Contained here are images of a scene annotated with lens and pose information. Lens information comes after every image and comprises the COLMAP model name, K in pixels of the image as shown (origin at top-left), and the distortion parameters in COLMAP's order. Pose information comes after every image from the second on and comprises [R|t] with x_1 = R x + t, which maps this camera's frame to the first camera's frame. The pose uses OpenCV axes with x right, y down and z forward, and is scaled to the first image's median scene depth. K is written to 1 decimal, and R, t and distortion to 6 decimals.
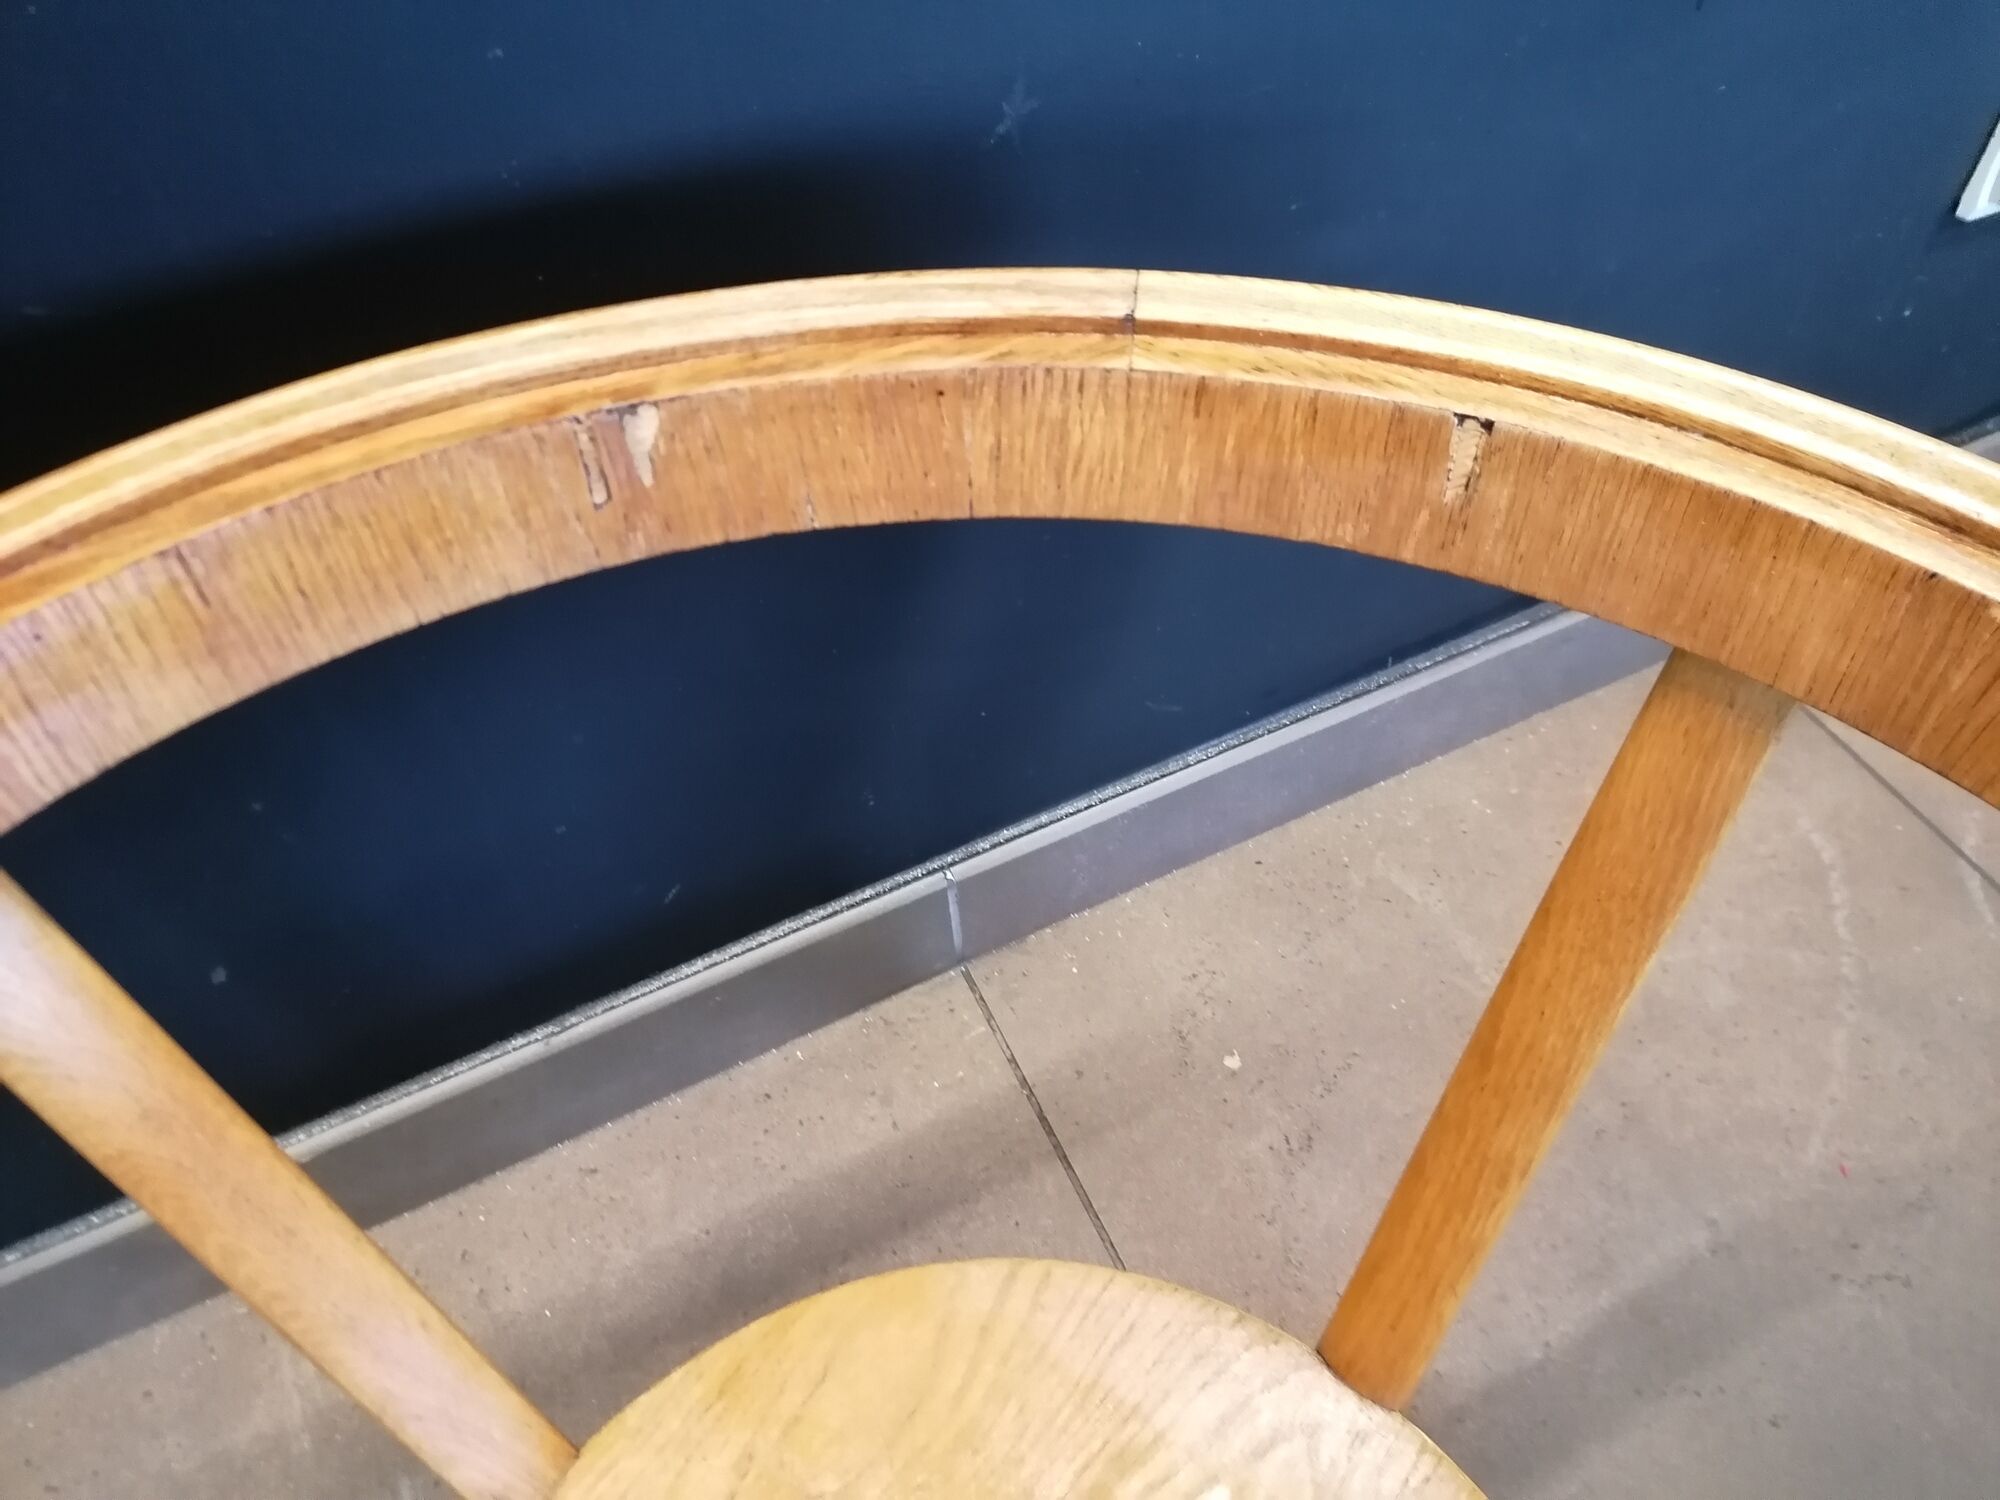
lens RADIAL K [[1491.2, 0, 1002.9], [0, 1491.2, 738.4], [0, 0, 1]] dist [0.091297, -0.118713]
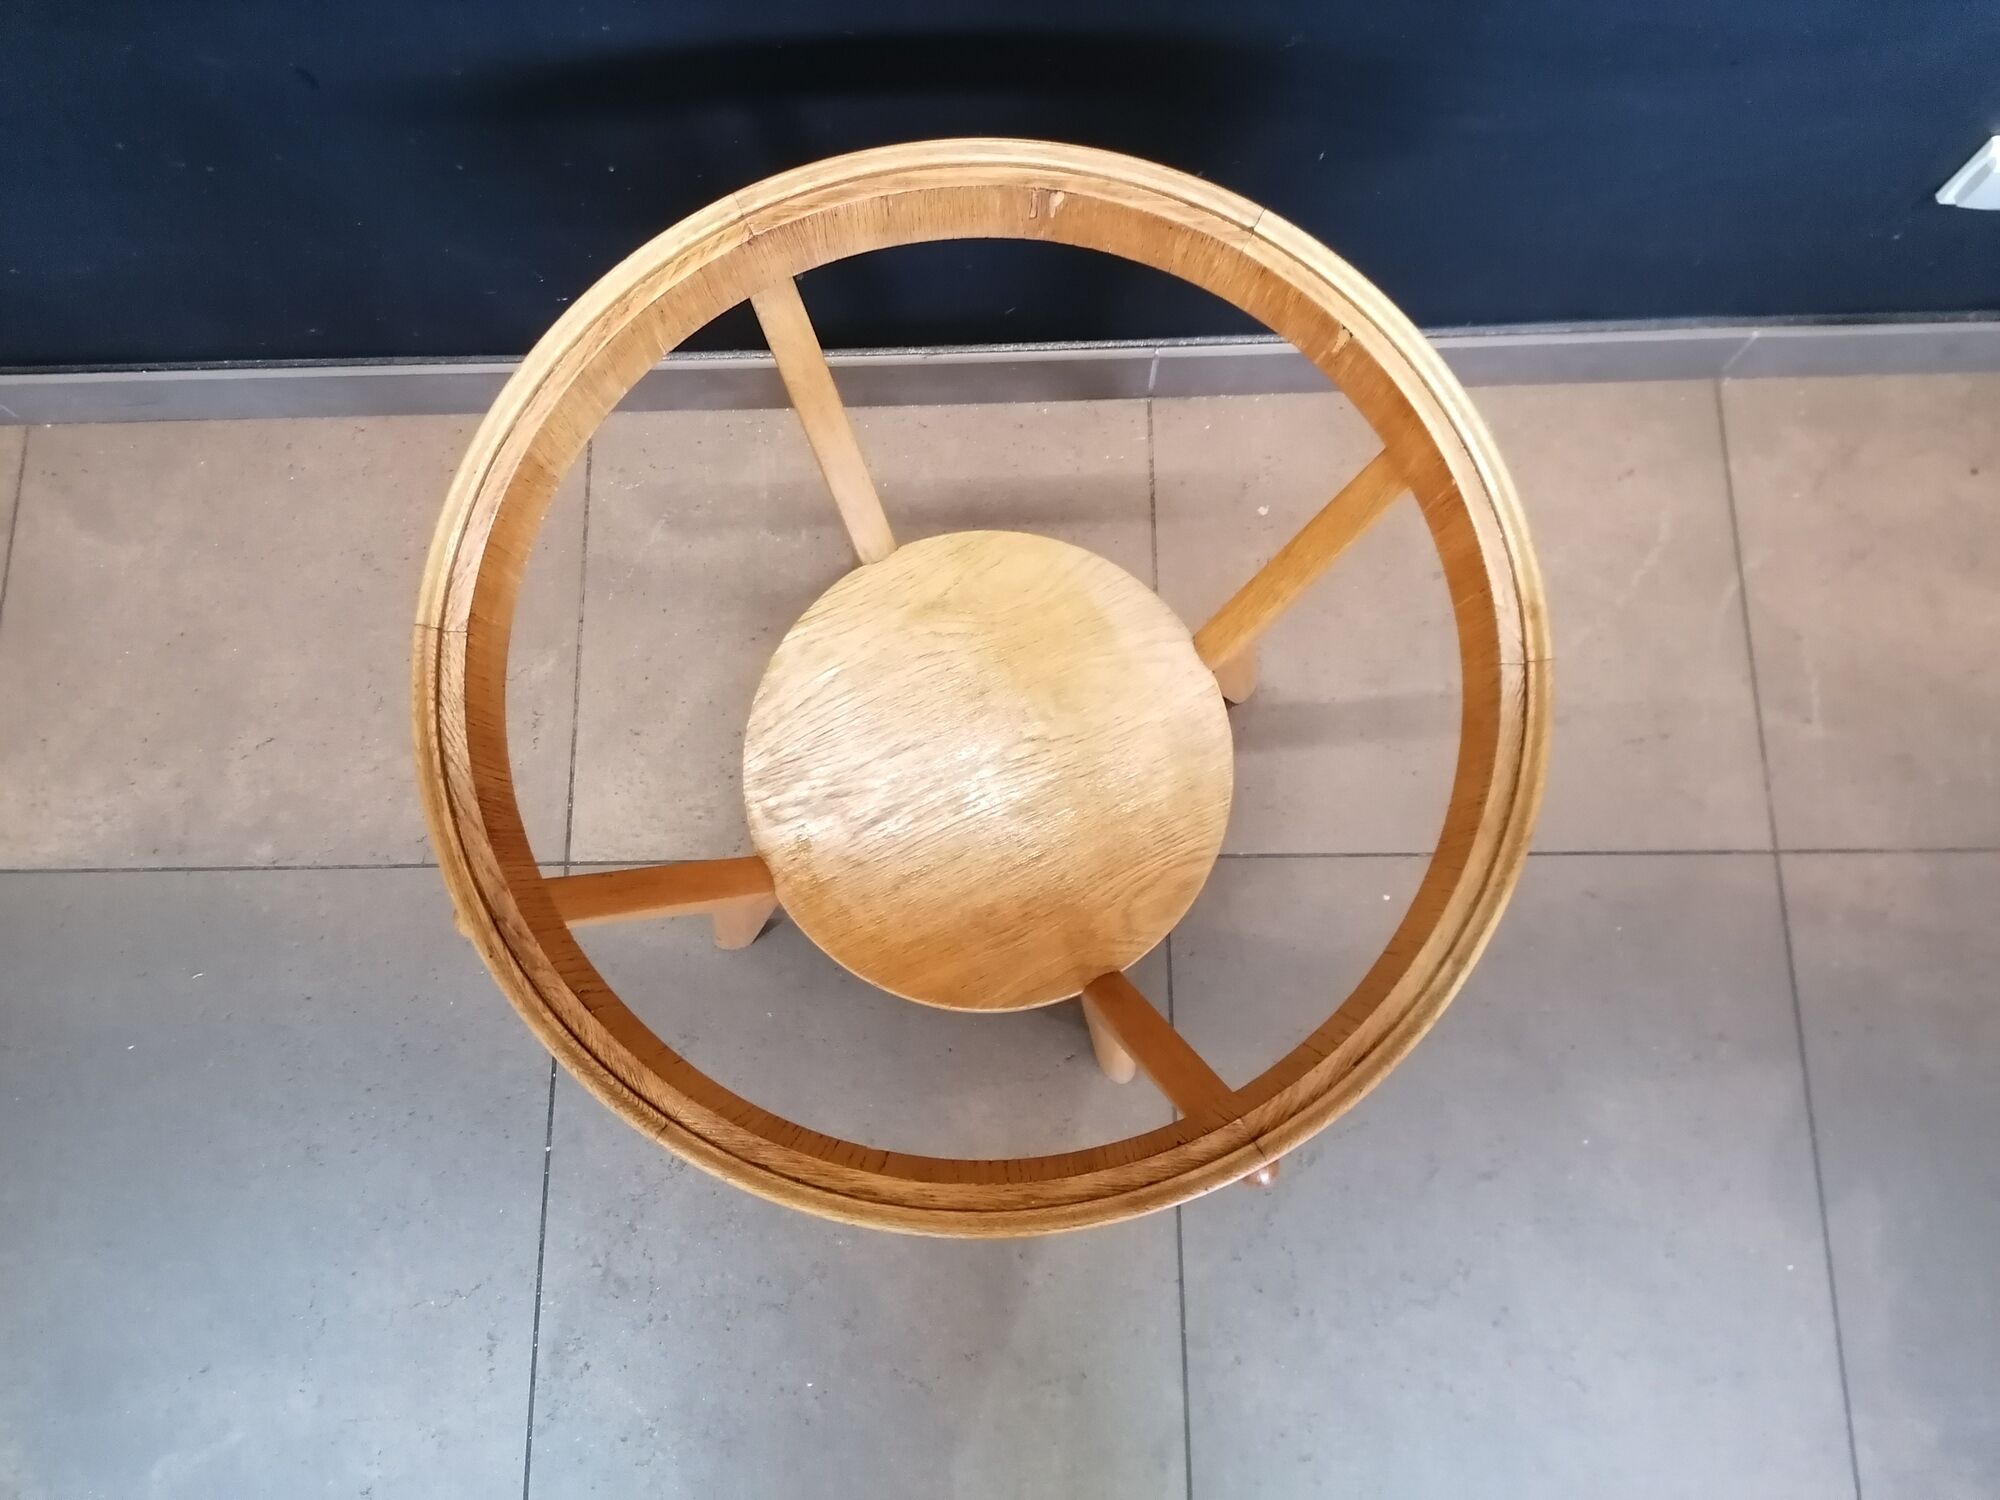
lens RADIAL K [[1508.0, 0, 1000.7], [0, 1508.0, 756.1], [0, 0, 1]] dist [0.093866, -0.136948]
pose [[0.908830, 0.411394, -0.069157, 0.226725], [-0.334257, 0.817317, 0.469324, -0.578142], [0.249601, -0.403420, 0.880314, -1.579326]]
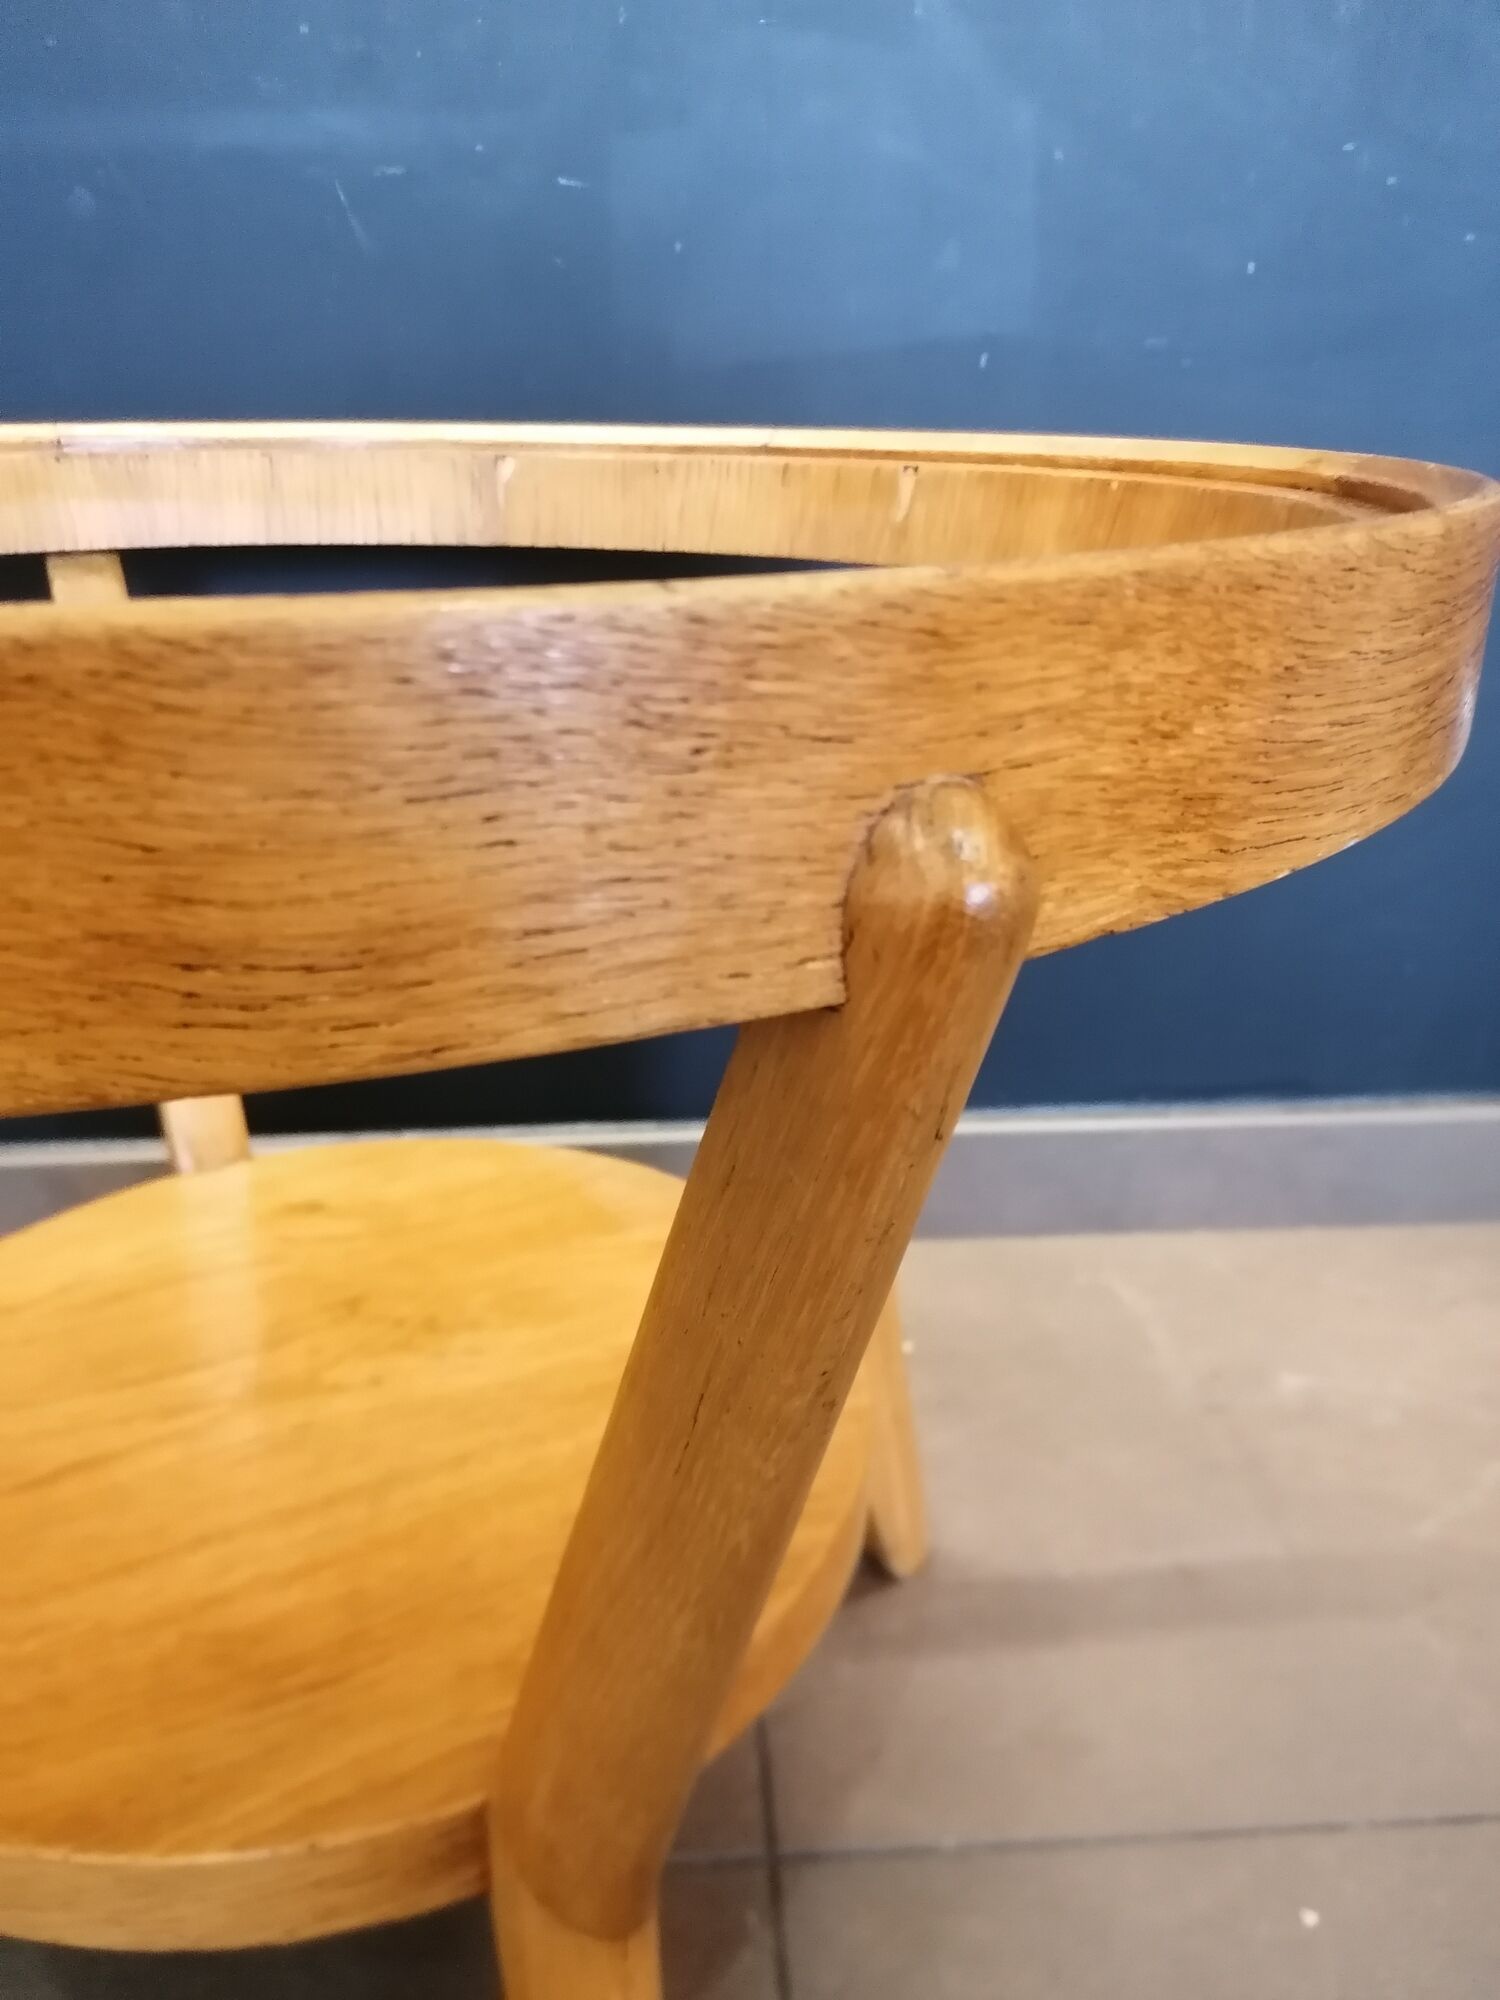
lens RADIAL K [[1508.0, 0, 746.5], [0, 1508.0, 1003.8], [0, 0, 1]] dist [0.093866, -0.136948]
pose [[0.927197, 0.170660, -0.333438, 0.750908], [-0.307884, 0.854229, -0.418928, 1.016090], [0.213338, 0.491089, 0.844582, -0.216026]]
